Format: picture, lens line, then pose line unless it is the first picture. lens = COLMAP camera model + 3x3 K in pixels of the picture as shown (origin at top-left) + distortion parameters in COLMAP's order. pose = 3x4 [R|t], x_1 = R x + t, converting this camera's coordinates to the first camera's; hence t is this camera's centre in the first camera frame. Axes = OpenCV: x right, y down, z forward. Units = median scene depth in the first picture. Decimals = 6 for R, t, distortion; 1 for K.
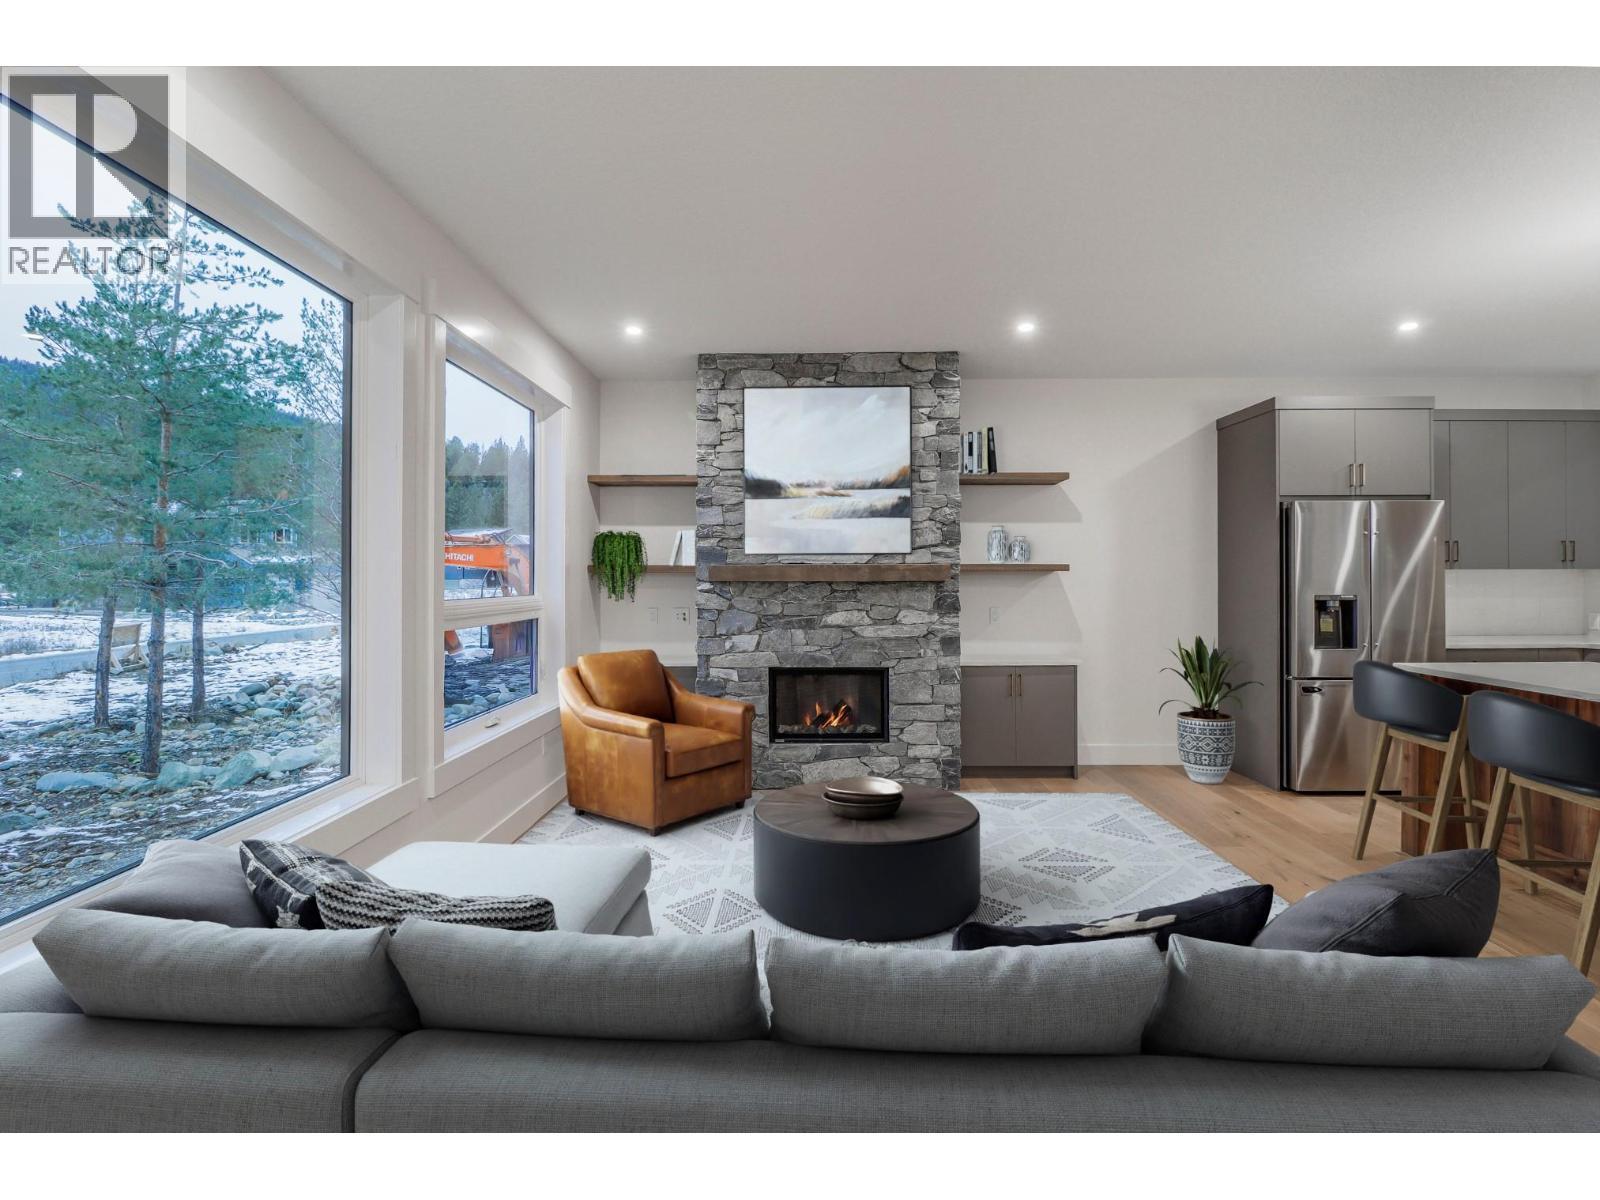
lens RADIAL K [[774.2, 0, 797.8], [0, 774.2, 578.4], [0, 0, 1]] dist [-0.010641, -0.000894]
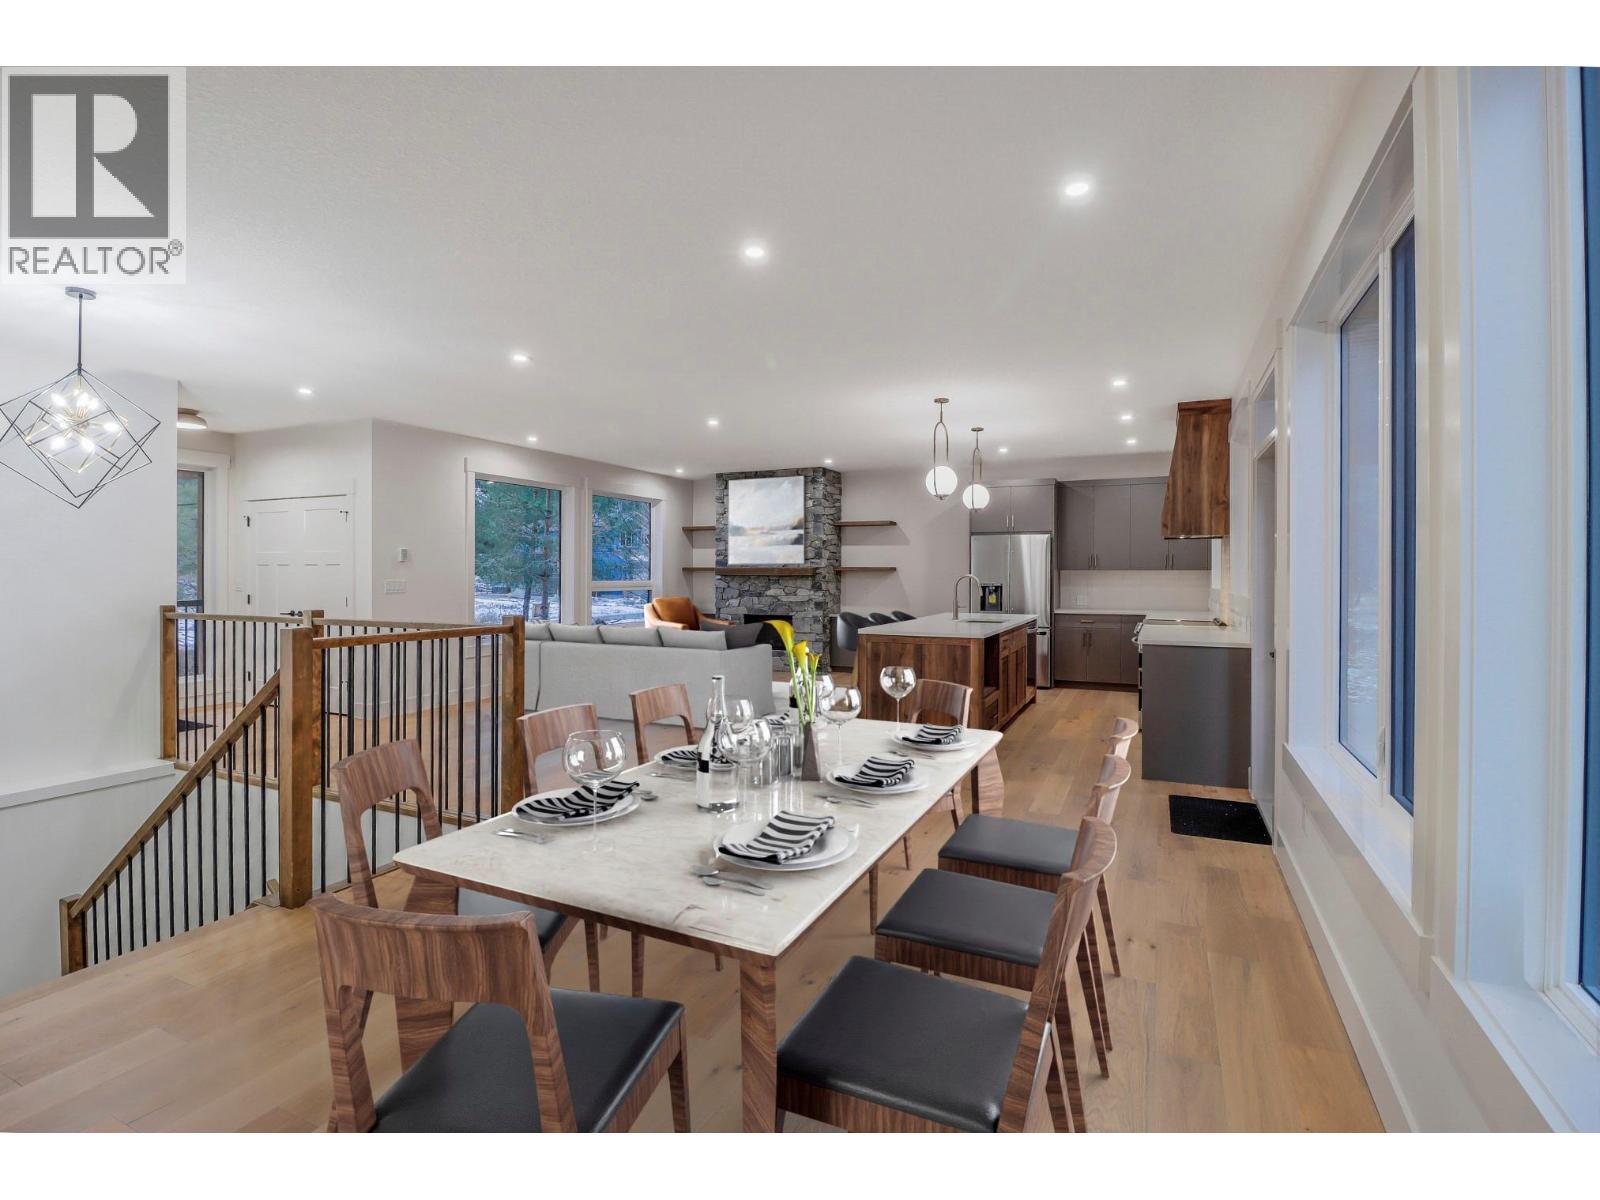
lens RADIAL K [[774.2, 0, 797.8], [0, 774.2, 578.4], [0, 0, 1]] dist [-0.010641, -0.000894]
pose [[0.915572, 0.007994, -0.402075, 0.989768], [-0.006371, 0.999965, 0.005373, 0.000496], [0.402104, -0.002358, 0.915591, -0.955431]]
